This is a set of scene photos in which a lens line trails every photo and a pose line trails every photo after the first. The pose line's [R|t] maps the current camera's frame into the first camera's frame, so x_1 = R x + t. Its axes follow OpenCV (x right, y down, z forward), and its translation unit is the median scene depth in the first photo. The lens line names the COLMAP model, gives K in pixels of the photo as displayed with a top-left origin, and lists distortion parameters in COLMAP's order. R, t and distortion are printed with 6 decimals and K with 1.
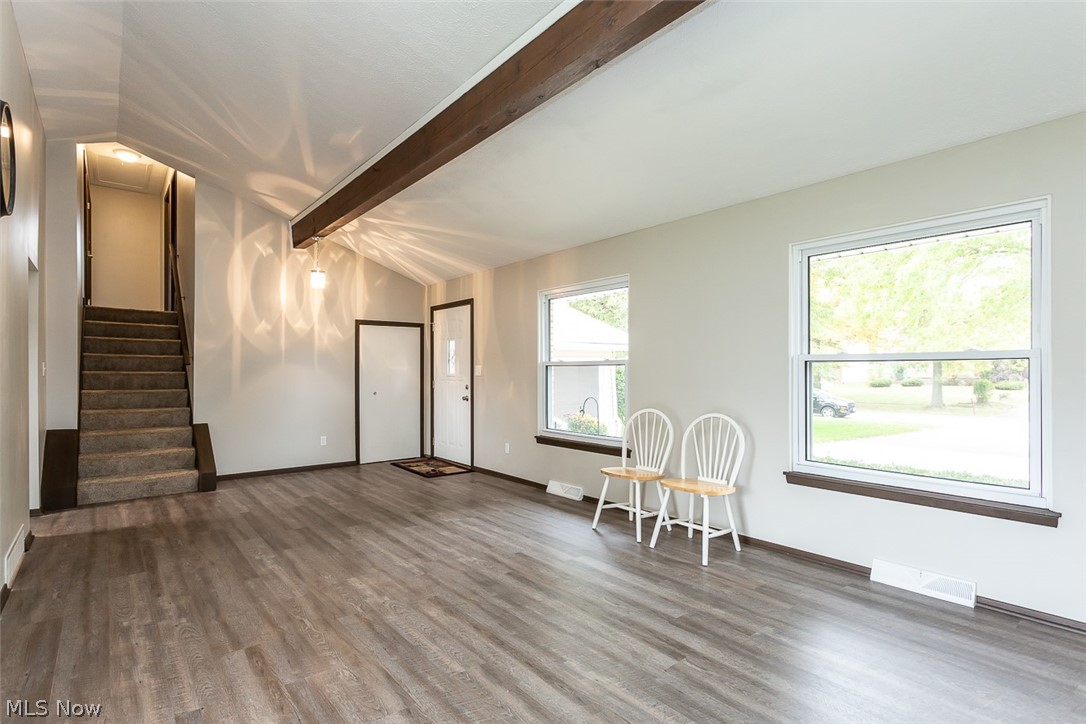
lens RADIAL K [[531.3, 0, 516.7], [0, 531.3, 372.4], [0, 0, 1]] dist [0.004074, 0.000868]
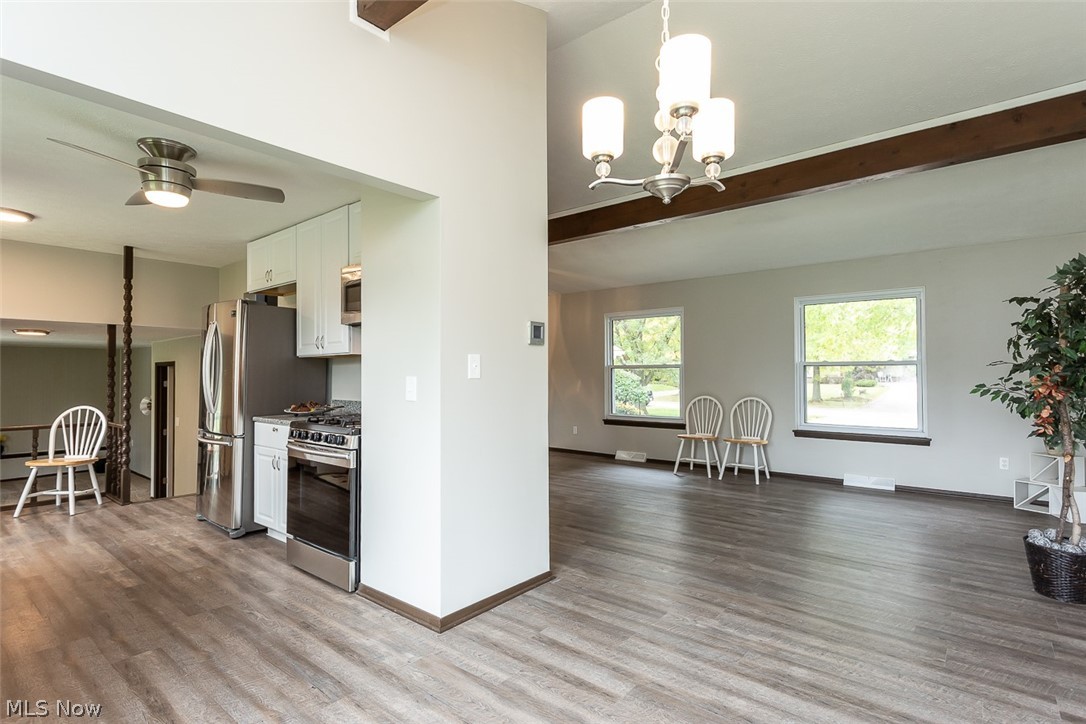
lens RADIAL K [[544.2, 0, 549.5], [0, 544.2, 359.6], [0, 0, 1]] dist [0.005239, -0.000049]
pose [[0.973506, 0.001655, 0.228655, -0.634715], [0.004693, 0.999619, -0.027216, 0.004414], [-0.228613, 0.027568, 0.973127, -0.511316]]
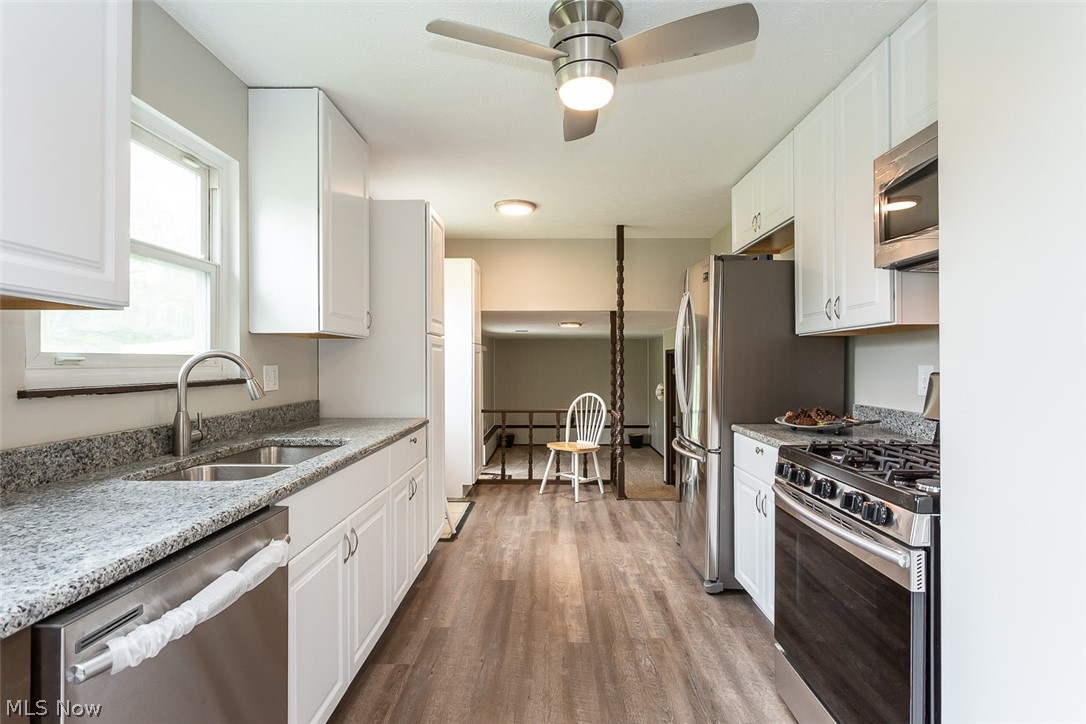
lens RADIAL K [[532.3, 0, 544.0], [0, 532.3, 361.5], [0, 0, 1]] dist [-0.000502, 0.000187]
pose [[0.784036, -0.000718, -0.620715, -0.712121], [-0.001466, 0.999994, -0.003009, 0.002757], [0.620714, 0.003269, 0.784030, -0.040874]]
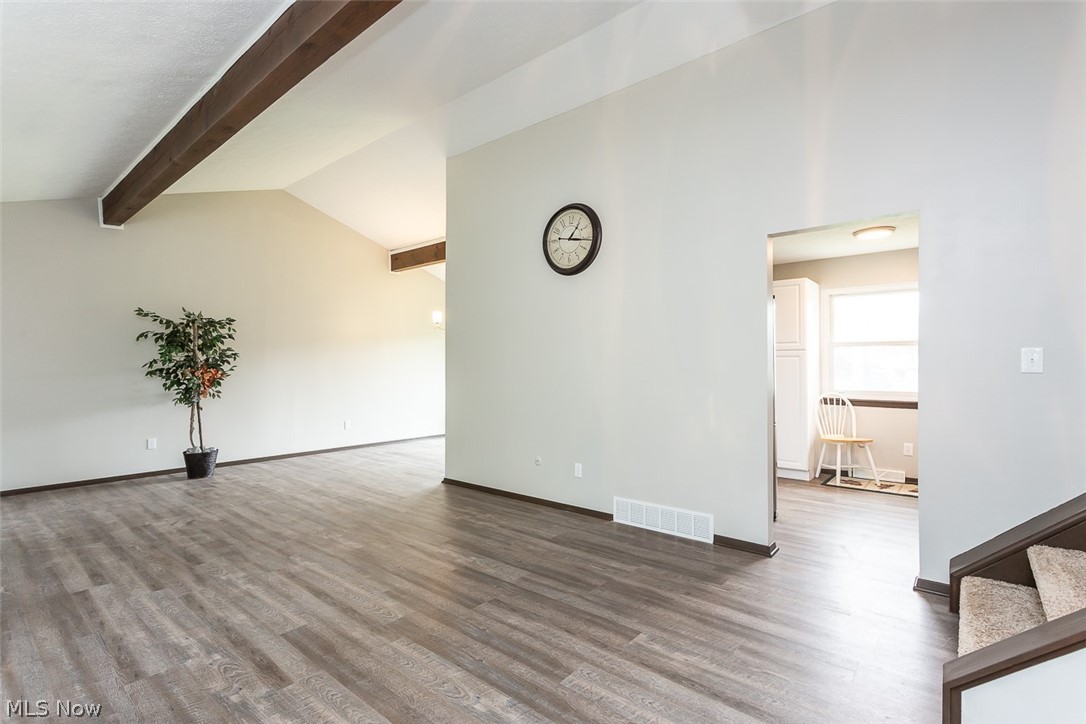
lens RADIAL K [[504.2, 0, 540.7], [0, 504.2, 361.1], [0, 0, 1]] dist [-0.002286, -0.000963]
pose [[-0.978972, -0.002781, -0.203976, -0.398315], [-0.001336, 0.999973, -0.007220, -0.001306], [0.203991, -0.006796, -0.978949, 1.819668]]
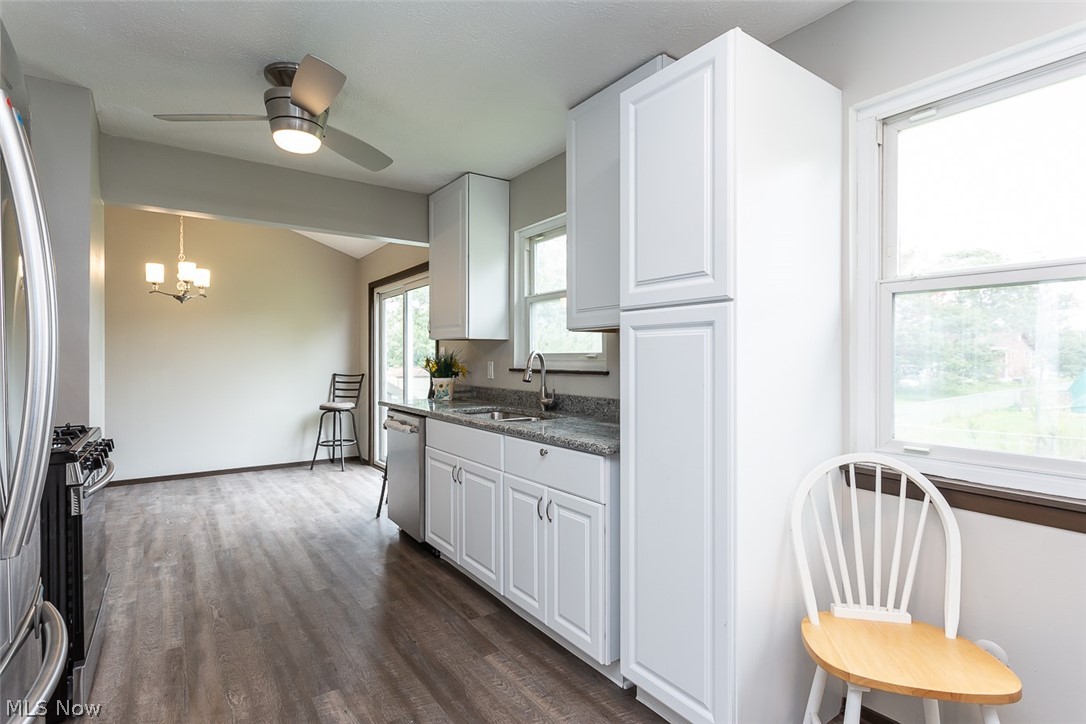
lens RADIAL K [[524.2, 0, 531.8], [0, 524.2, 360.3], [0, 0, 1]] dist [-0.001183, -0.000037]
pose [[-0.998796, 0.002501, 0.048989, -1.296678], [0.002952, 0.999954, 0.009120, -0.001516], [-0.048964, 0.009253, -0.998758, 0.976643]]
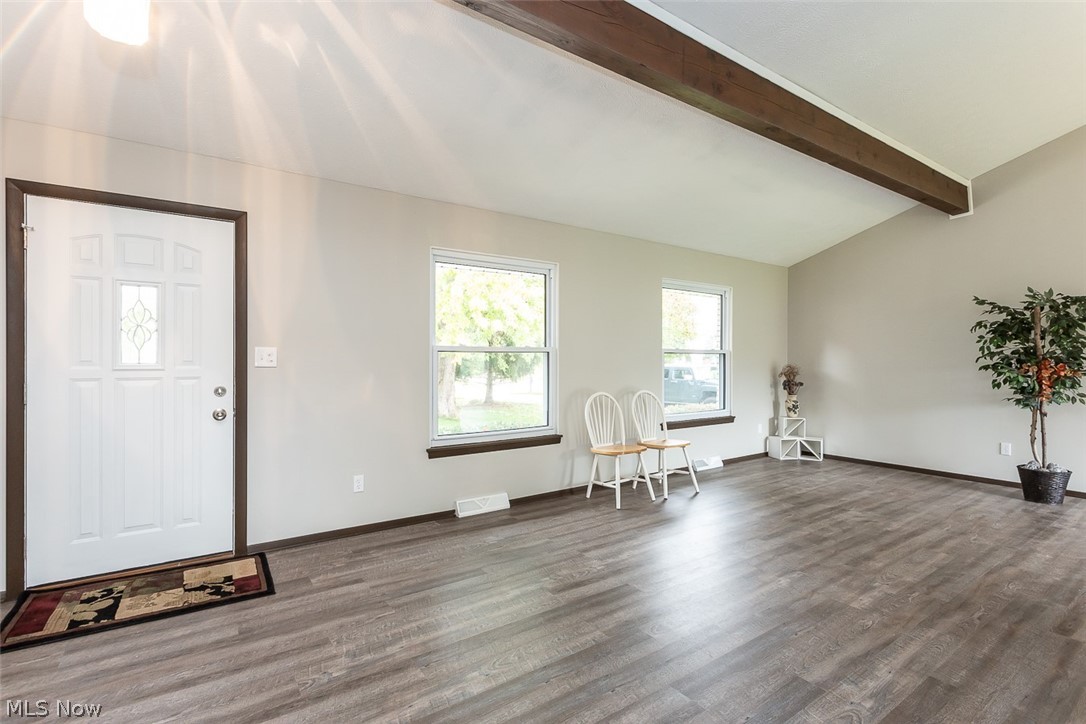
lens RADIAL K [[504.2, 0, 540.7], [0, 504.2, 361.1], [0, 0, 1]] dist [-0.002286, -0.000963]
pose [[0.058984, -0.000448, 0.998259, -0.958435], [0.003403, 0.999994, 0.000248, 0.002578], [-0.998253, 0.003383, 0.058985, 1.230267]]
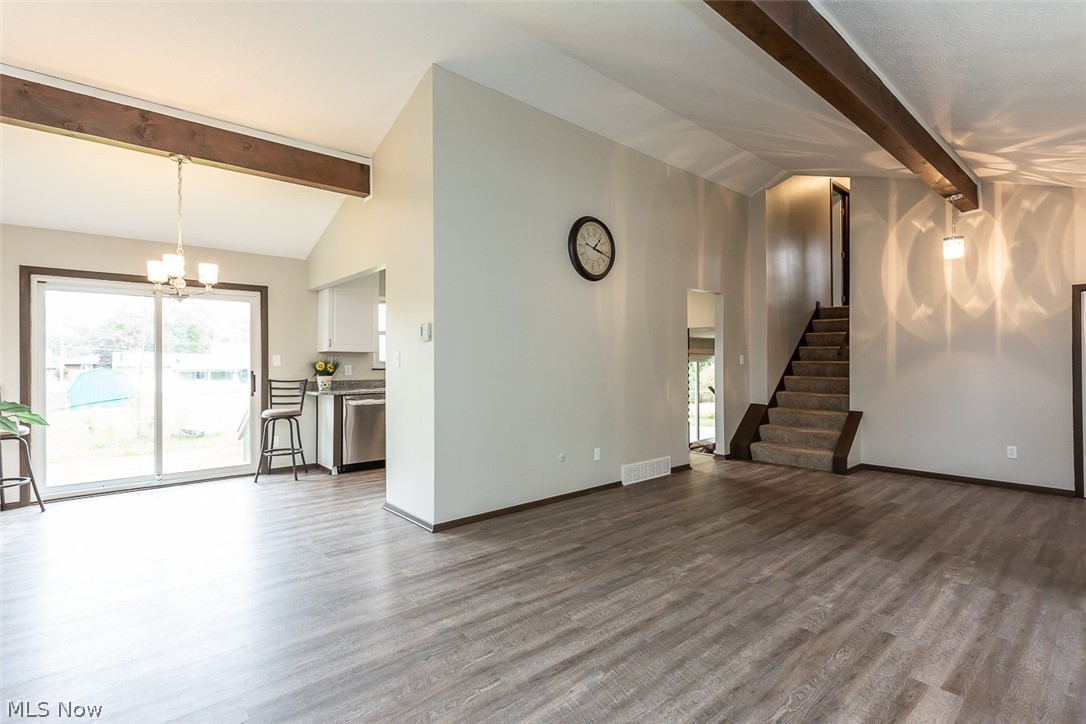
lens RADIAL K [[522.0, 0, 545.3], [0, 522.0, 361.9], [0, 0, 1]] dist [-0.000812, 0.001205]
pose [[0.053701, -0.000847, -0.998557, 0.614253], [0.000282, 1.000000, -0.000833, 0.000277], [0.998557, -0.000237, 0.053701, 0.522626]]
